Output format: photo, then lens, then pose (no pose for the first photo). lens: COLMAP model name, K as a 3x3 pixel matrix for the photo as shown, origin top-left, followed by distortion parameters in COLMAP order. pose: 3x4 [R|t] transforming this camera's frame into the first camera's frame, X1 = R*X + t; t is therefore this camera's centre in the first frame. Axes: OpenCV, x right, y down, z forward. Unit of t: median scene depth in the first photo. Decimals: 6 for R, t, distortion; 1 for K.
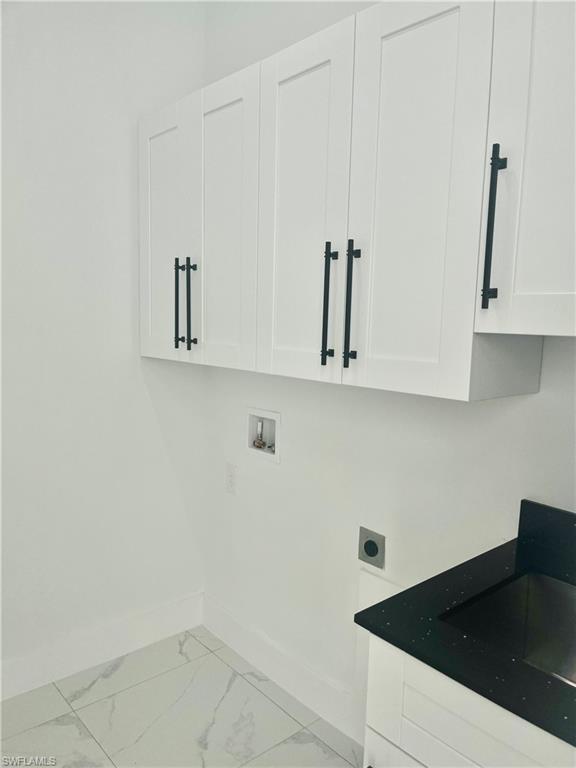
lens RADIAL K [[588.2, 0, 286.7], [0, 588.2, 389.7], [0, 0, 1]] dist [0.009364, -0.003873]
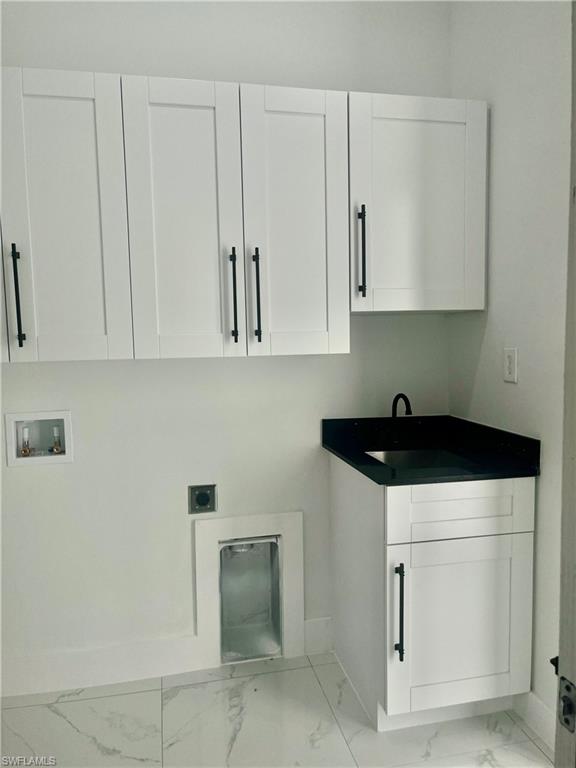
lens RADIAL K [[592.8, 0, 288.0], [0, 592.8, 384.0], [0, 0, 1]] dist [0.051483, -0.078091]
pose [[0.472809, -0.104289, 0.874972, -0.805424], [0.144089, 0.988756, 0.039989, 0.009619], [-0.869304, 0.107167, 0.482520, 0.220678]]
